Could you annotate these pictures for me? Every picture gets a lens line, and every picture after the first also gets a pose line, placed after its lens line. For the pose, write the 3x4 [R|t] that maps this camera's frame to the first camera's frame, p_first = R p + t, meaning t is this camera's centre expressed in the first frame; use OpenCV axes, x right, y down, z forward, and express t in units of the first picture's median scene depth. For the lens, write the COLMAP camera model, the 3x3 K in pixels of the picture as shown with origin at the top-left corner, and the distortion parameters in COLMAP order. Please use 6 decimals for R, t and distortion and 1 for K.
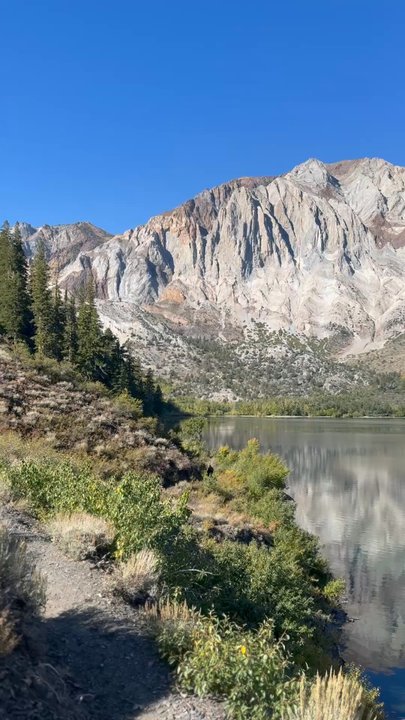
lens RADIAL K [[601.5, 0, 202.5], [0, 601.5, 360.0], [0, 0, 1]] dist [0.152629, -0.000771]
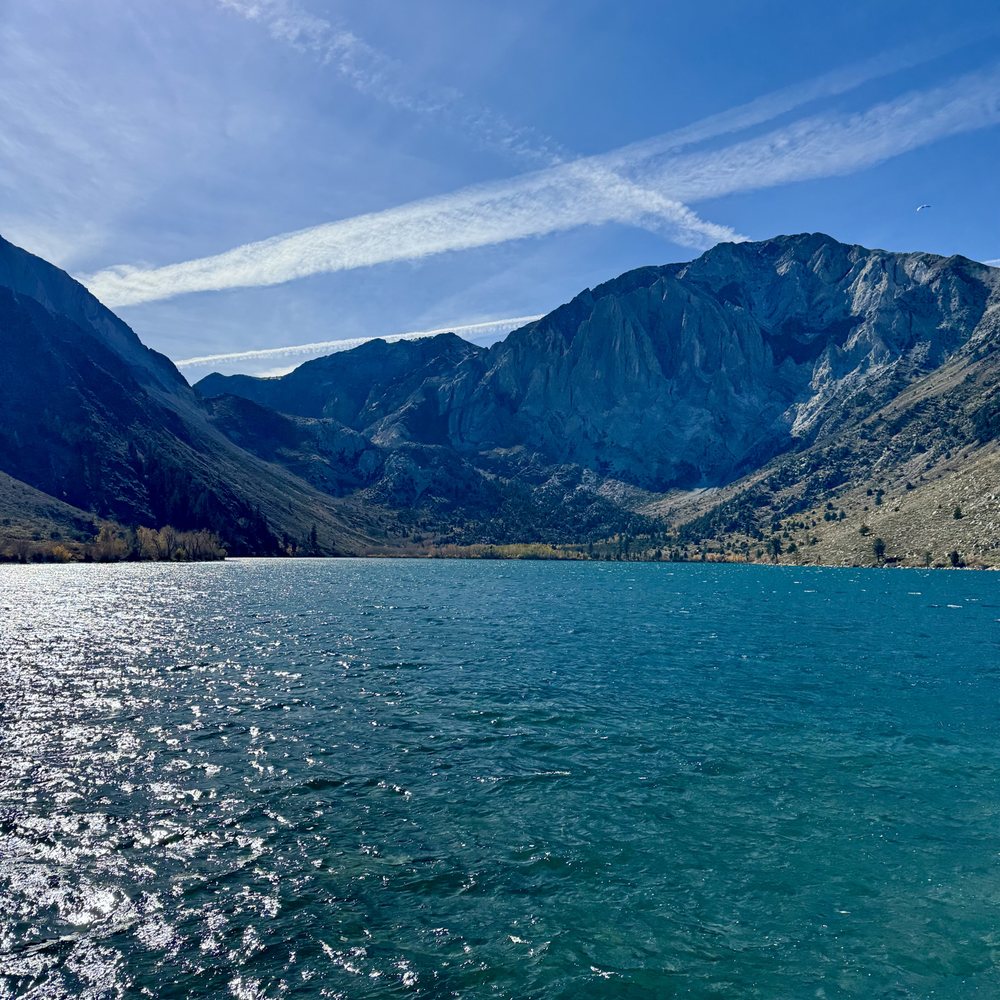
lens RADIAL K [[943.9, 0, 500.0], [0, 943.9, 500.0], [0, 0, 1]] dist [0.182849, -0.344494]
pose [[0.972395, 0.000374, -0.233342, 0.242122], [0.002007, 0.999948, 0.009966, -0.018357], [0.233334, -0.010159, 0.972344, -0.328575]]
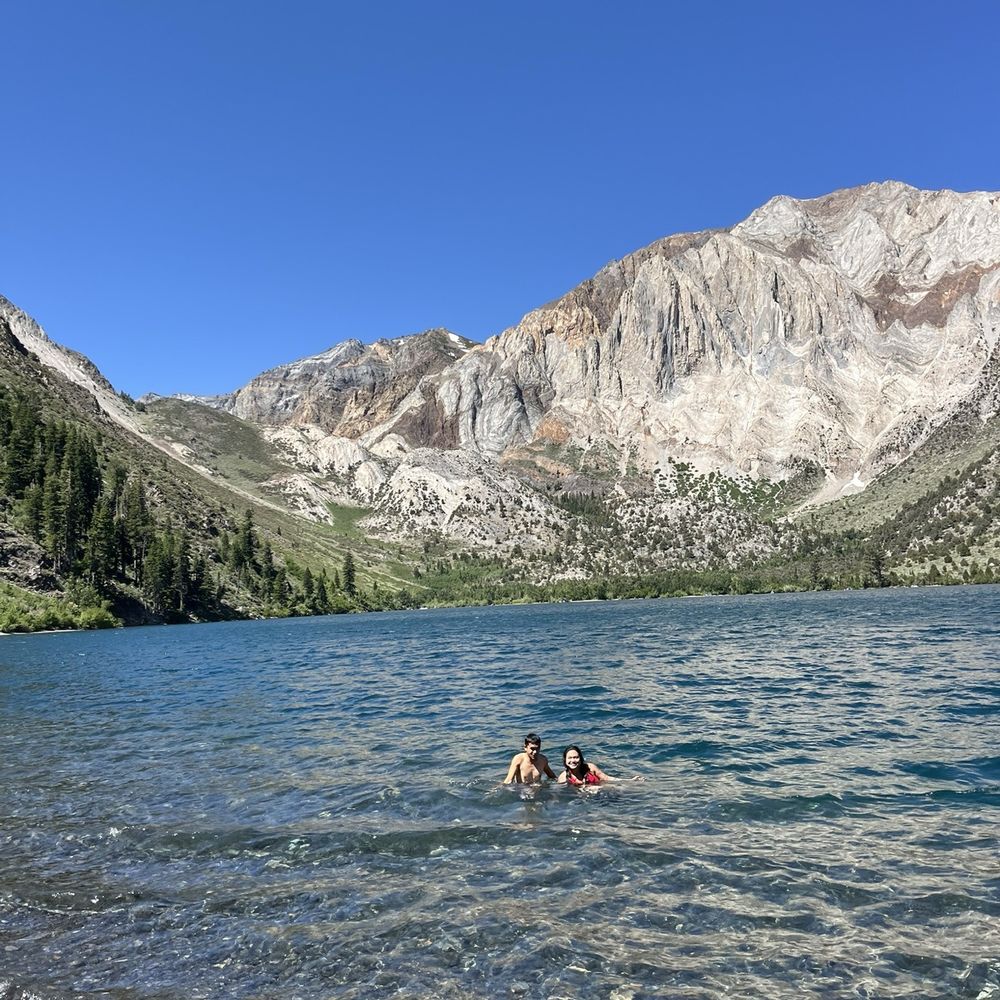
lens RADIAL K [[999.3, 0, 496.3], [0, 999.3, 495.5], [0, 0, 1]] dist [0.082466, -0.177863]
pose [[0.979115, -0.064452, -0.192822, 0.095823], [0.058330, 0.997602, -0.037264, 0.000876], [0.194762, 0.025238, 0.980526, -0.083205]]
